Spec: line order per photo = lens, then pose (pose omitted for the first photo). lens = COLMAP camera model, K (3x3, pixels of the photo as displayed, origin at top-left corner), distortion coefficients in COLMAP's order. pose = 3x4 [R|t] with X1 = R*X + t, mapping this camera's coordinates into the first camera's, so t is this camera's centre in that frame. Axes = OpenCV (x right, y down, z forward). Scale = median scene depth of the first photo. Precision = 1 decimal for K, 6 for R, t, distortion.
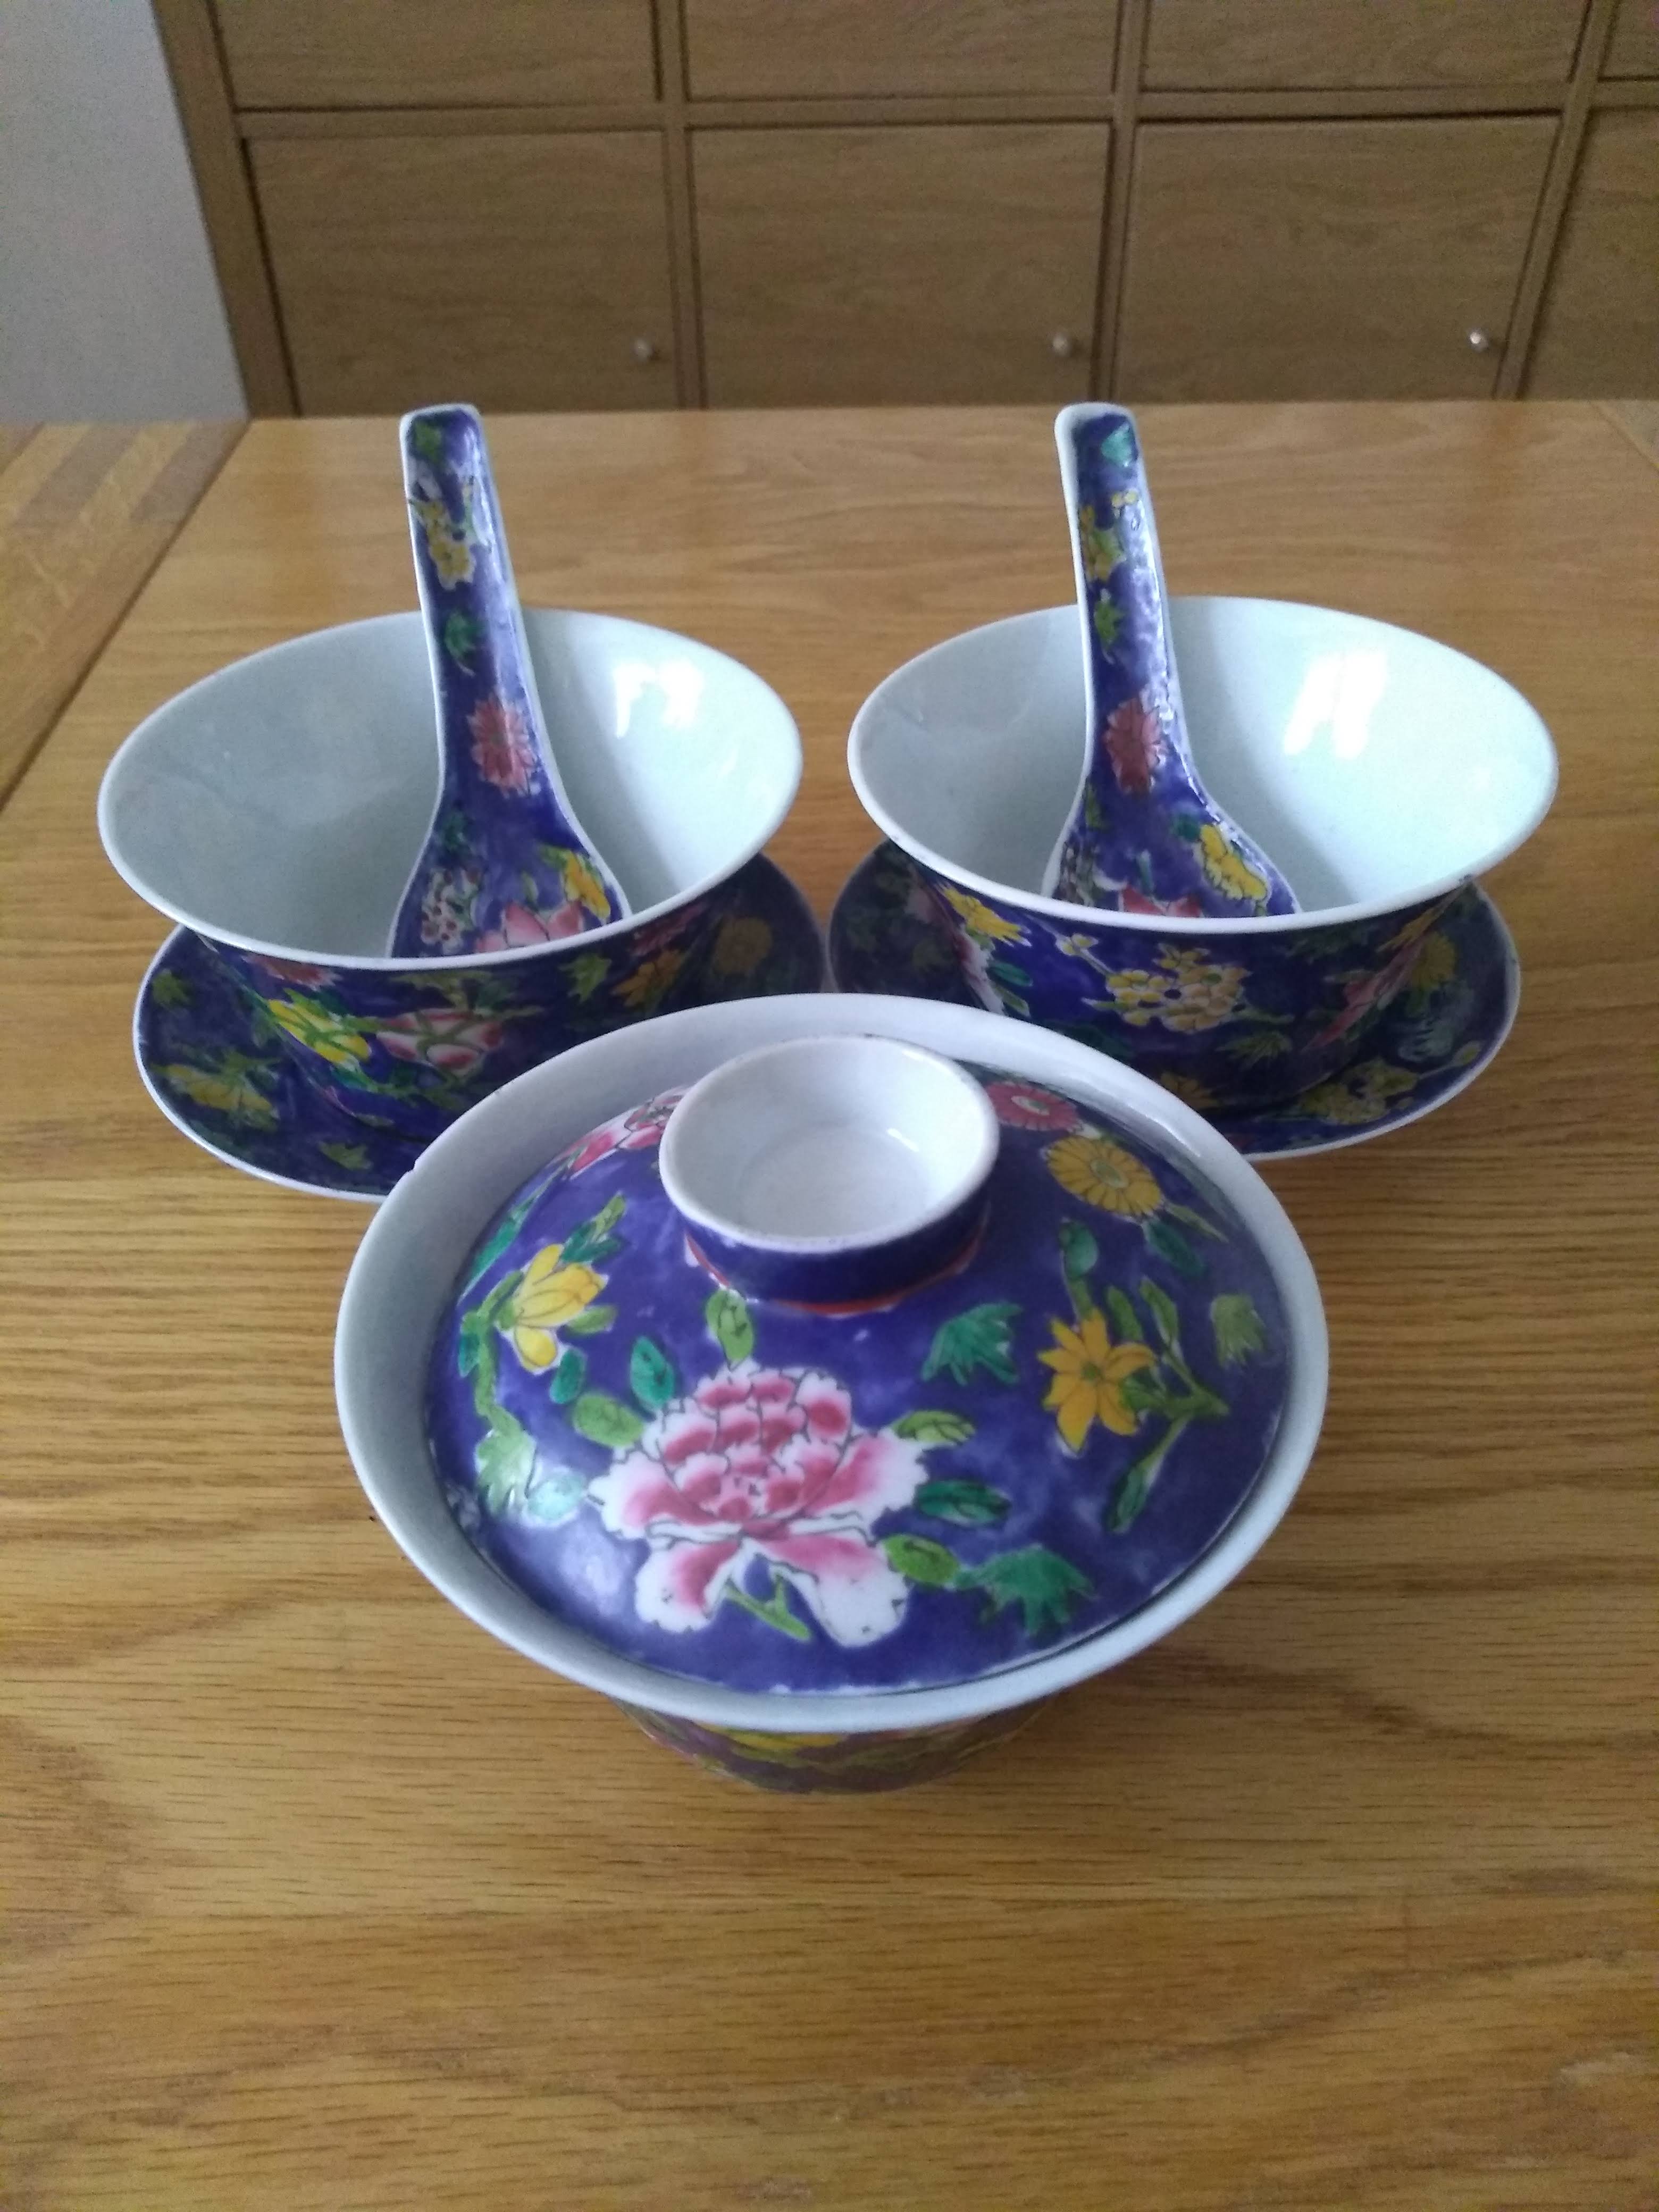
lens RADIAL K [[1574.6, 0, 829.5], [0, 1574.6, 1106.0], [0, 0, 1]] dist [-0.002466, -0.029426]
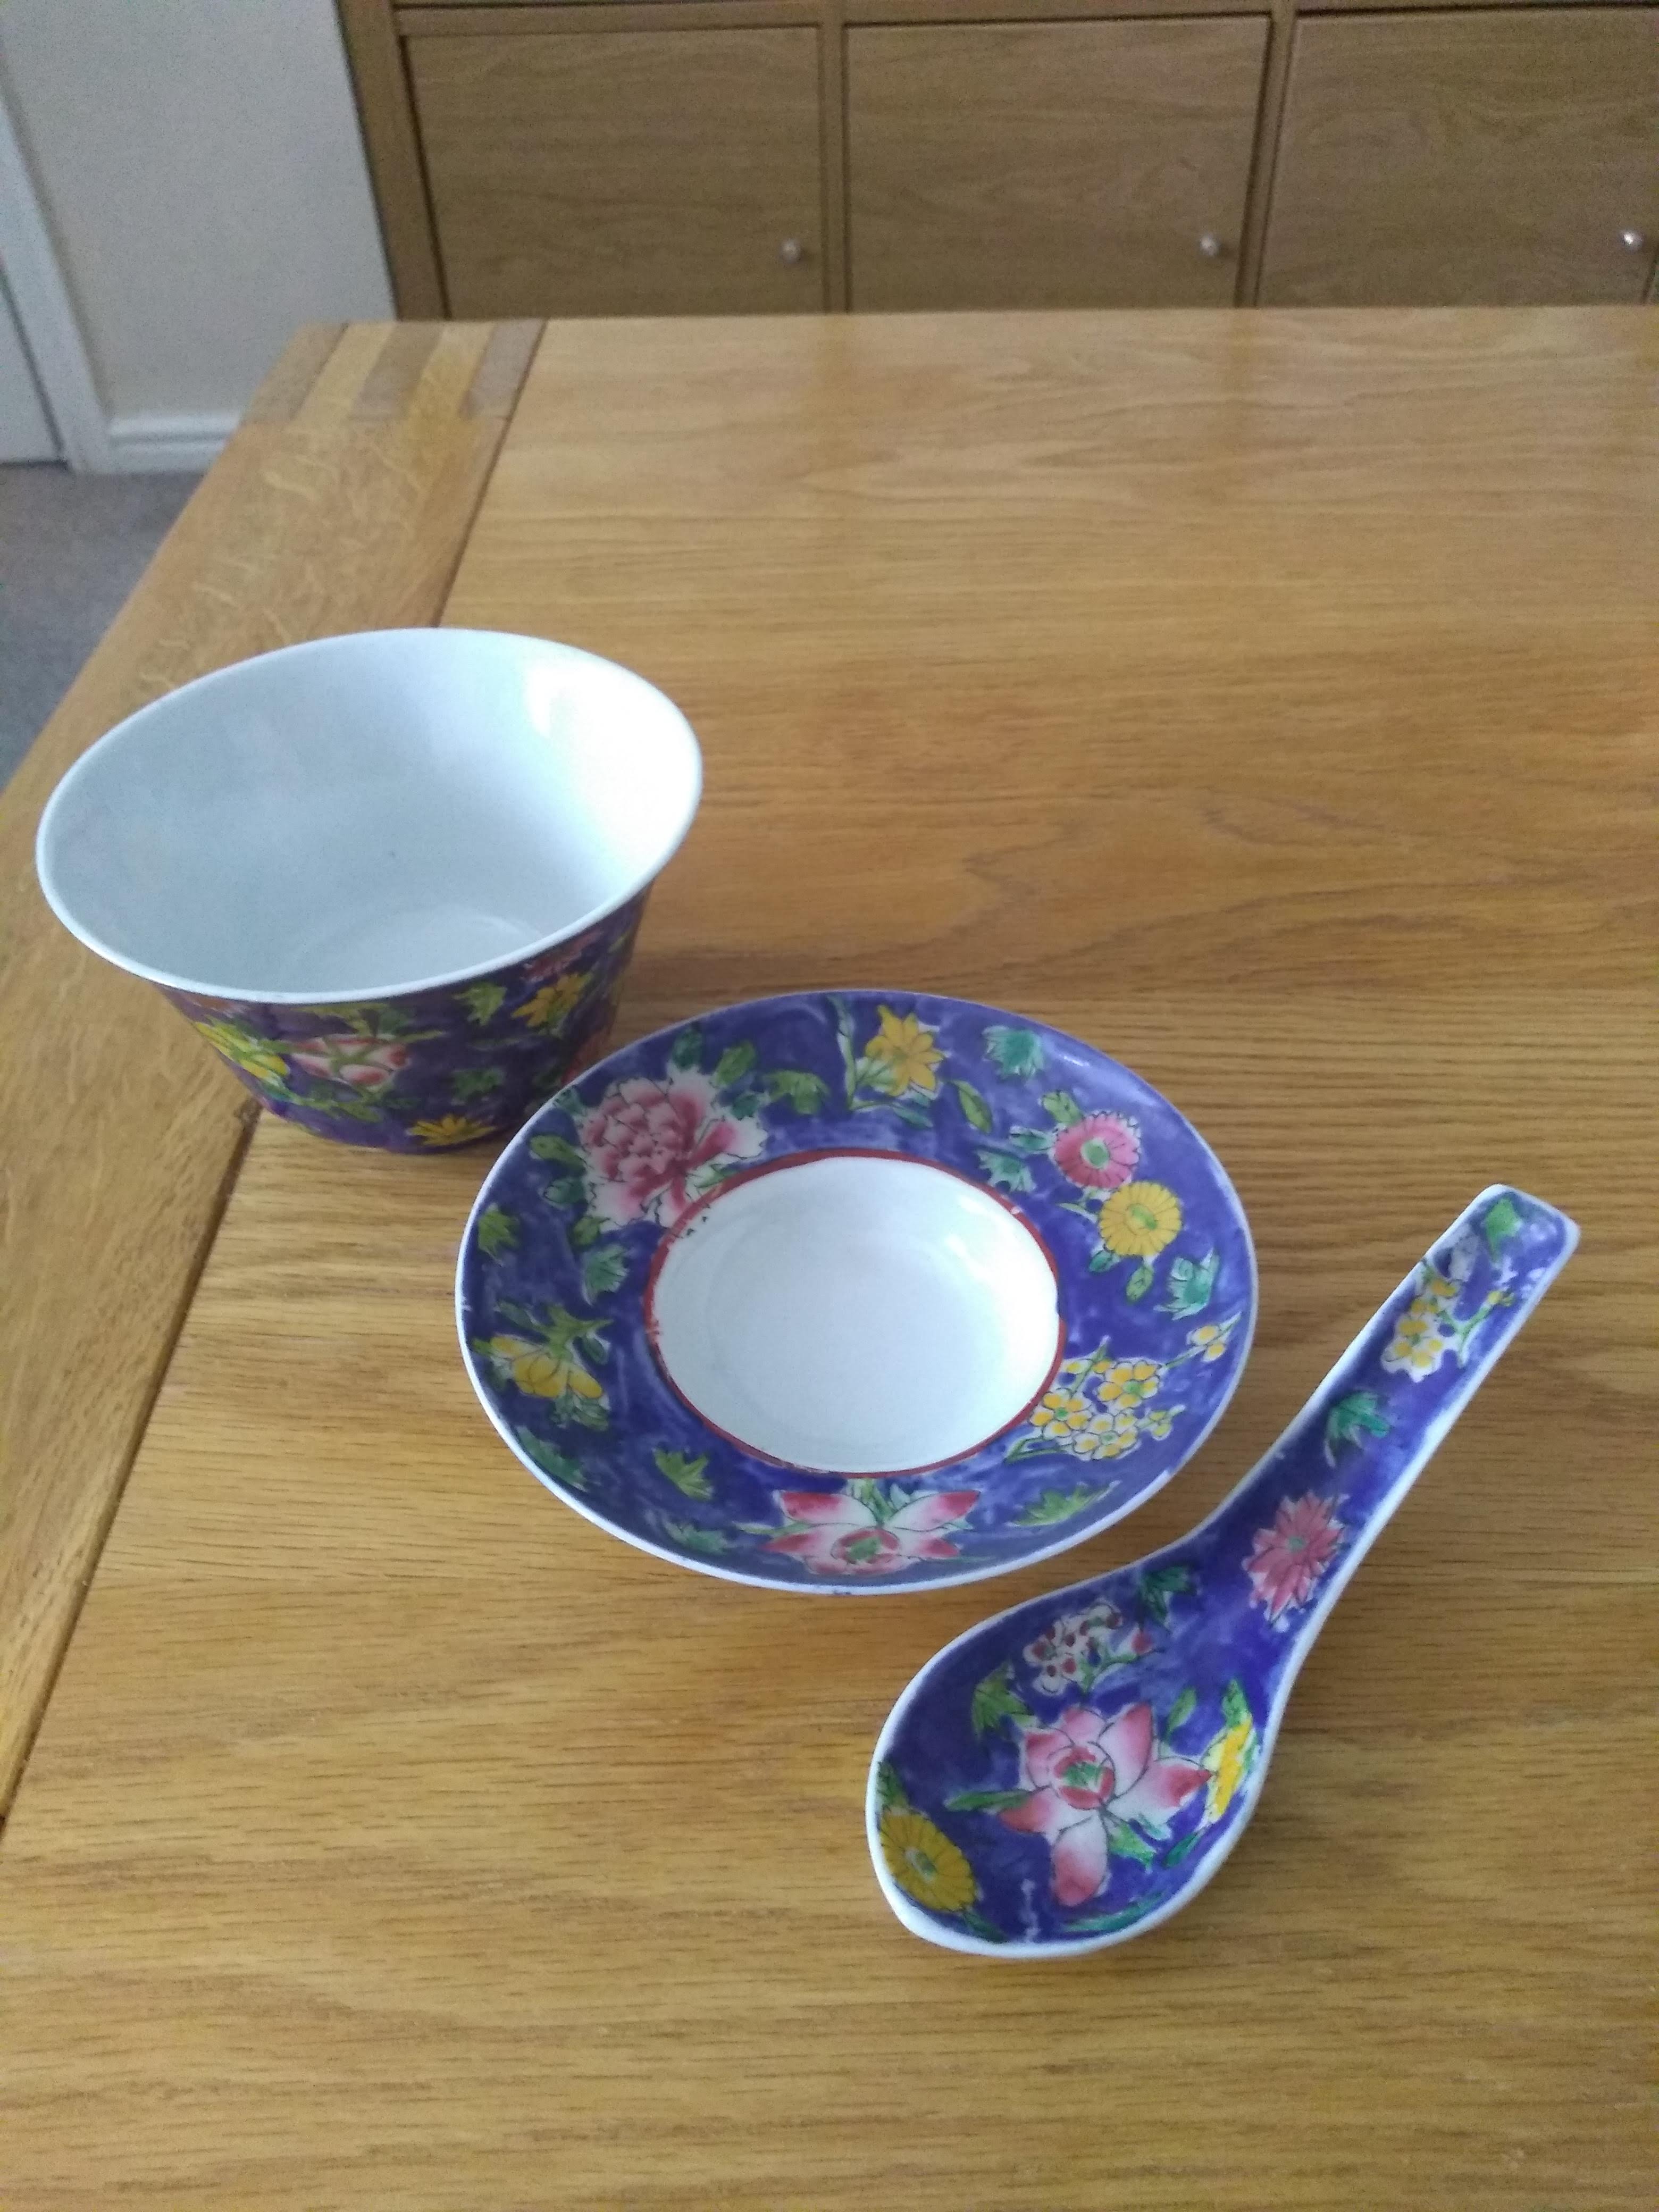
lens RADIAL K [[1574.6, 0, 829.5], [0, 1574.6, 1106.0], [0, 0, 1]] dist [-0.002466, -0.029426]
pose [[0.999331, 0.015903, -0.032947, -0.155885], [-0.014206, 0.998591, 0.051128, 0.036612], [0.033714, -0.050625, 0.998149, -0.078206]]
